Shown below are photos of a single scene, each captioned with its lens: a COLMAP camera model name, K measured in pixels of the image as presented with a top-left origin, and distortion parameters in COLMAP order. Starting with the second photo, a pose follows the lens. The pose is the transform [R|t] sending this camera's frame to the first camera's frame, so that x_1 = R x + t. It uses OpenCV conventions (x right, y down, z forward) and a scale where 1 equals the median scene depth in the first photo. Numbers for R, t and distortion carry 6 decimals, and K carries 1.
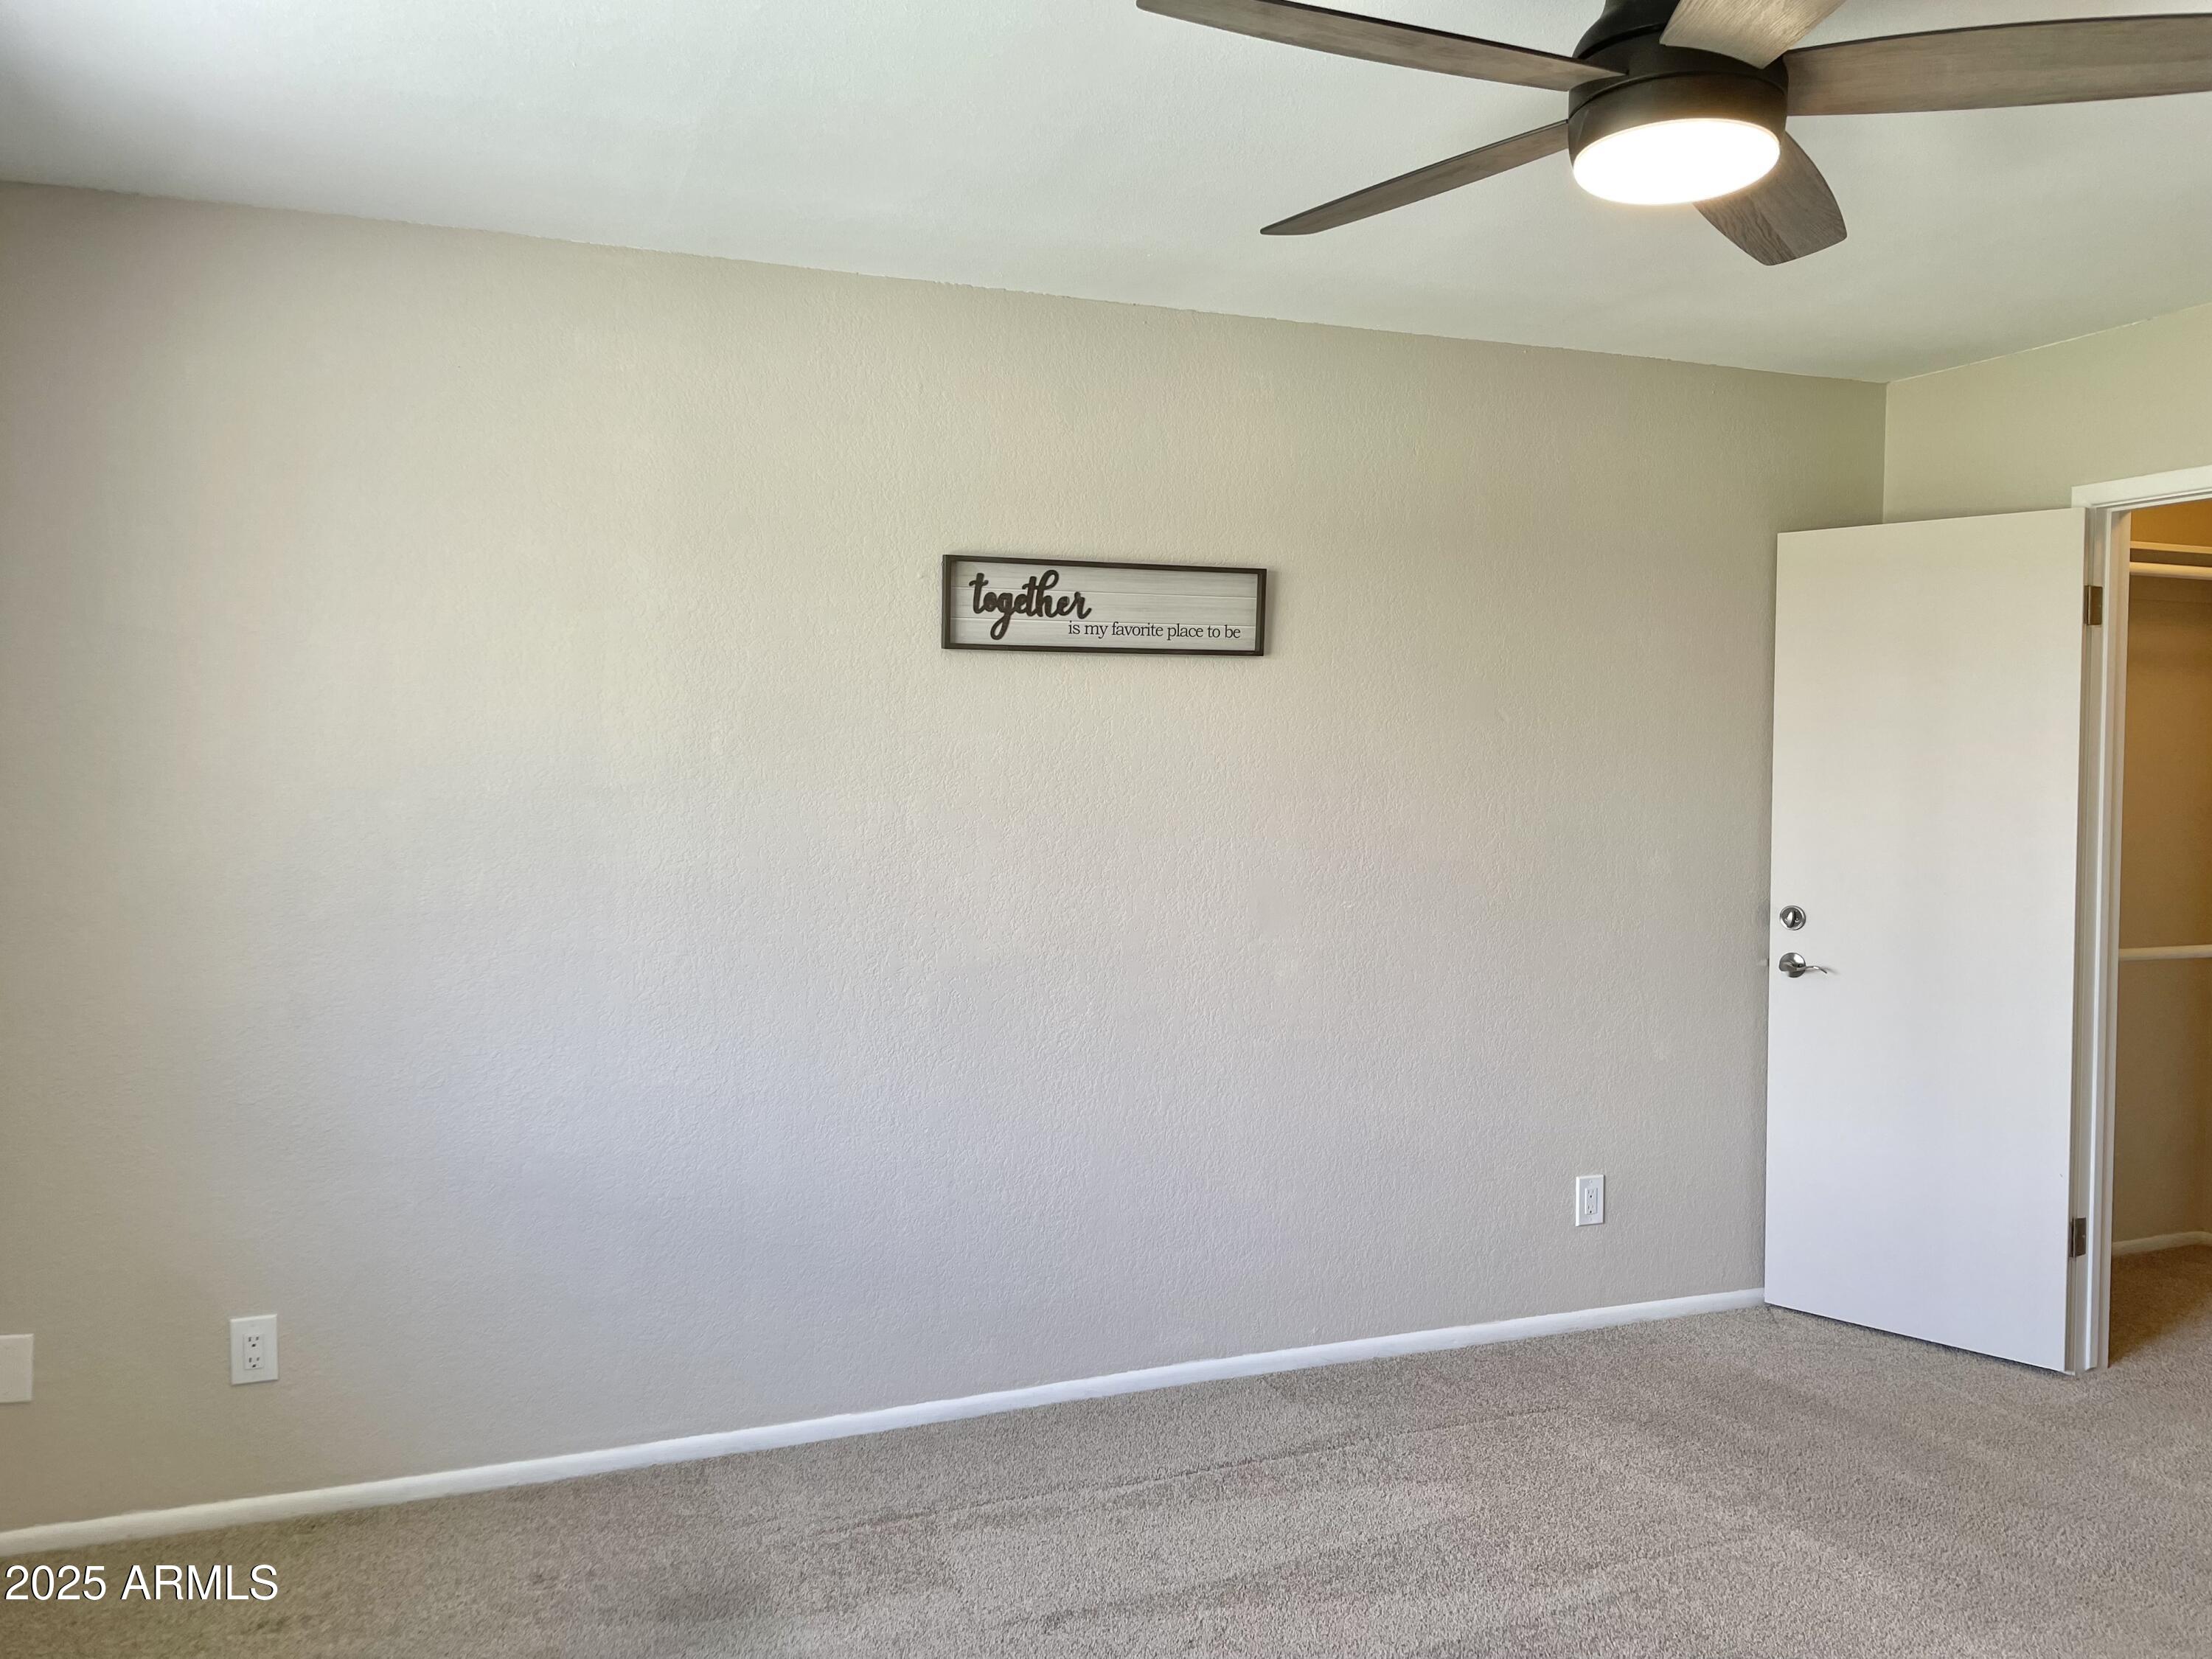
lens RADIAL K [[1614.9, 0, 1106.0], [0, 1614.9, 829.5], [0, 0, 1]] dist [0.041814, -0.082672]
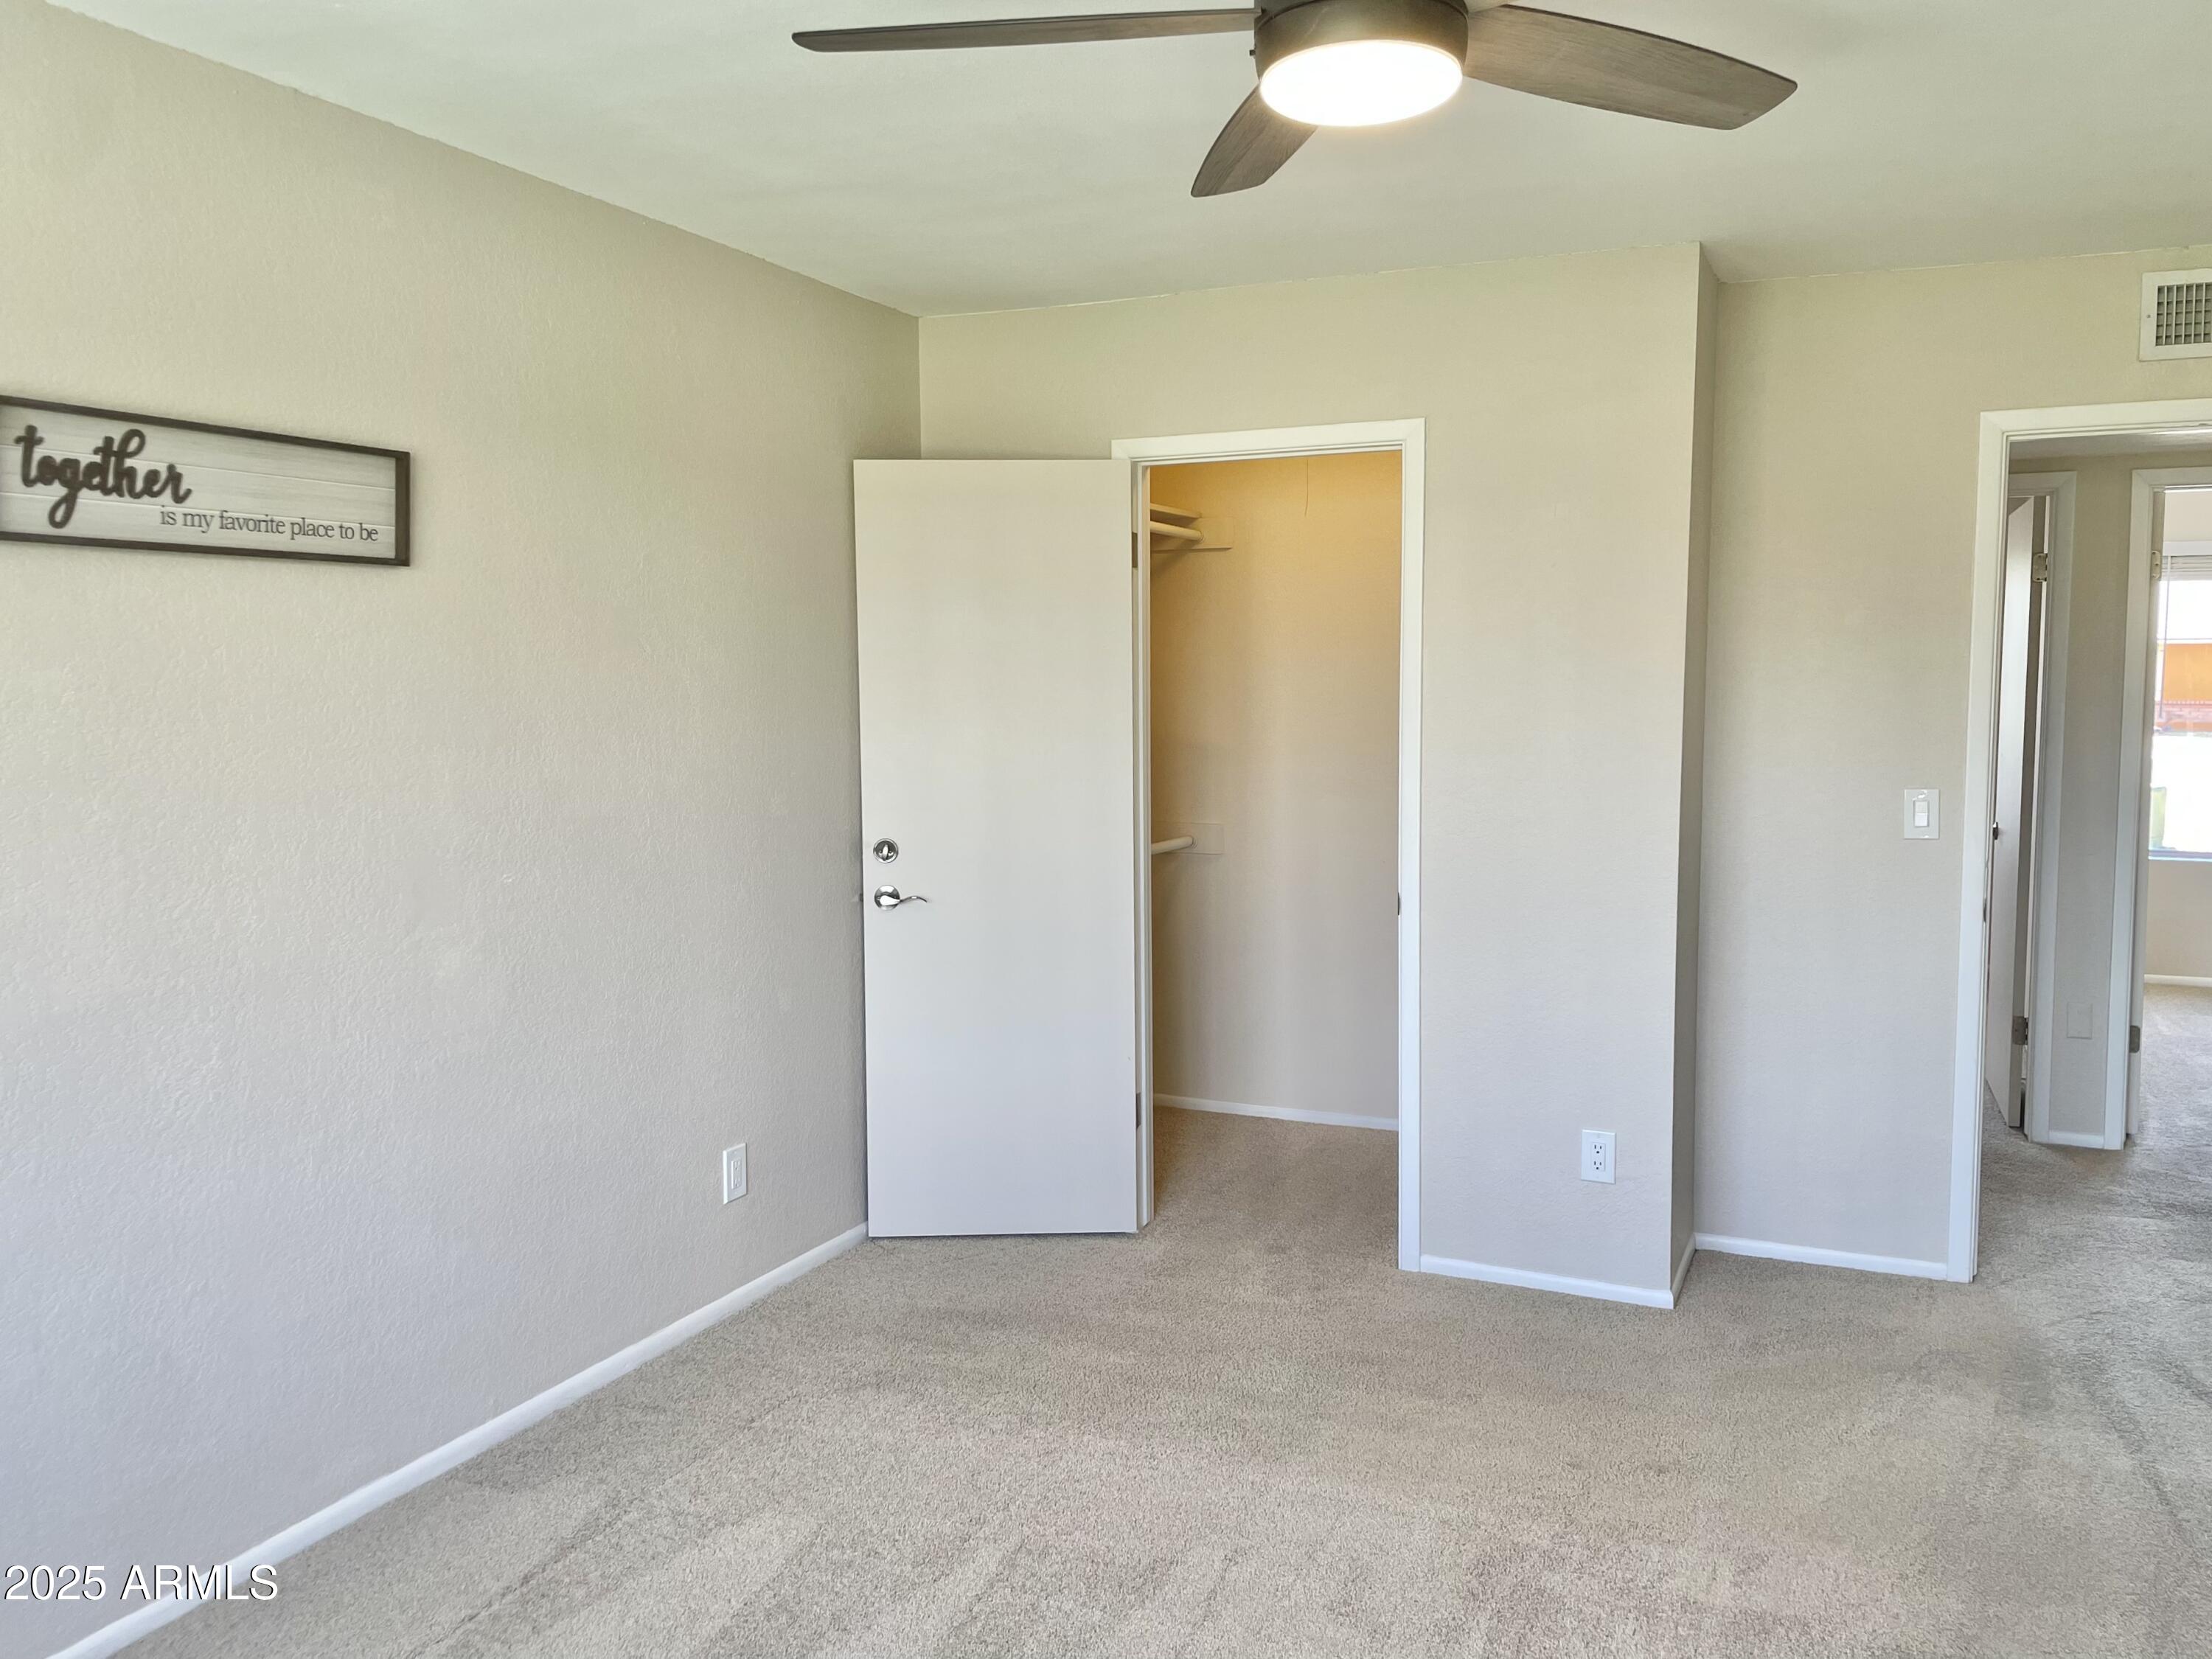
lens RADIAL K [[1725.2, 0, 1107.1], [0, 1725.2, 844.9], [0, 0, 1]] dist [0.028680, -0.072361]
pose [[0.694973, -0.077405, 0.714857, -0.278937], [0.042132, 0.996864, 0.066981, -0.016614], [-0.717800, -0.016432, 0.696055, 0.190525]]
